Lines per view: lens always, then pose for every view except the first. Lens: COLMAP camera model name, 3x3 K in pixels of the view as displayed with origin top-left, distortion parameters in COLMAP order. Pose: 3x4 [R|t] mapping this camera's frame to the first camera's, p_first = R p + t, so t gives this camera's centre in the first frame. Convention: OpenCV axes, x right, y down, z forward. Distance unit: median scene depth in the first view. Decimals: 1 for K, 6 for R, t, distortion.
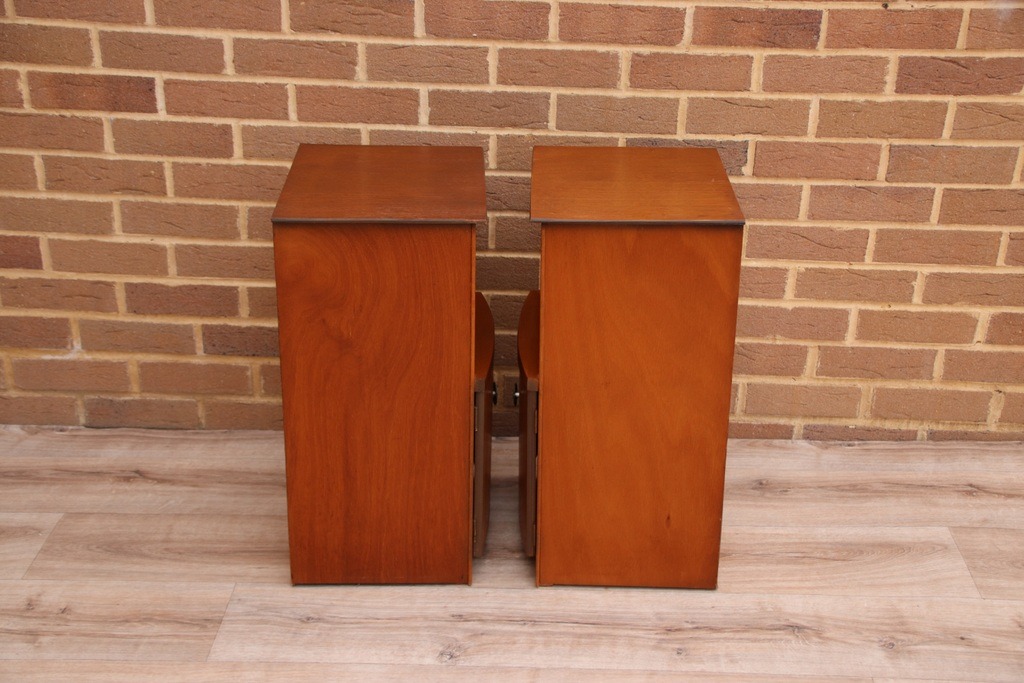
lens RADIAL K [[1283.0, 0, 512.5], [0, 1283.0, 357.4], [0, 0, 1]] dist [0.158525, 0.000000]
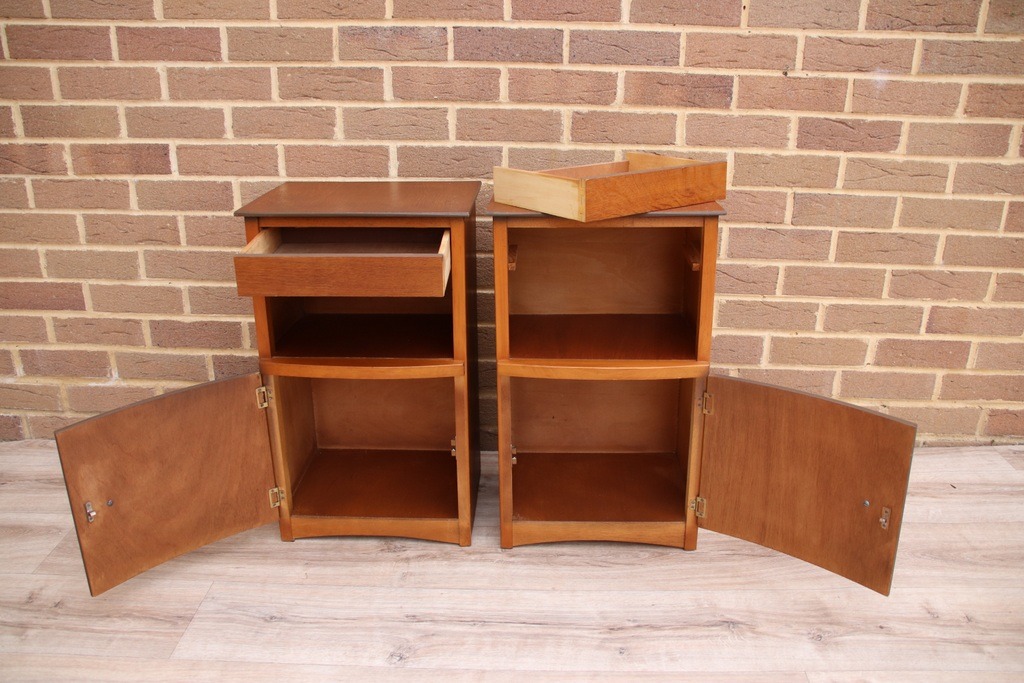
lens RADIAL K [[819.5, 0, 510.5], [0, 819.5, 358.6], [0, 0, 1]] dist [-0.094794, 0.042884]
pose [[0.999946, -0.008603, -0.005793, 0.038883], [0.008216, 0.997923, -0.063884, 0.029311], [0.006331, 0.063833, 0.997940, 0.289380]]
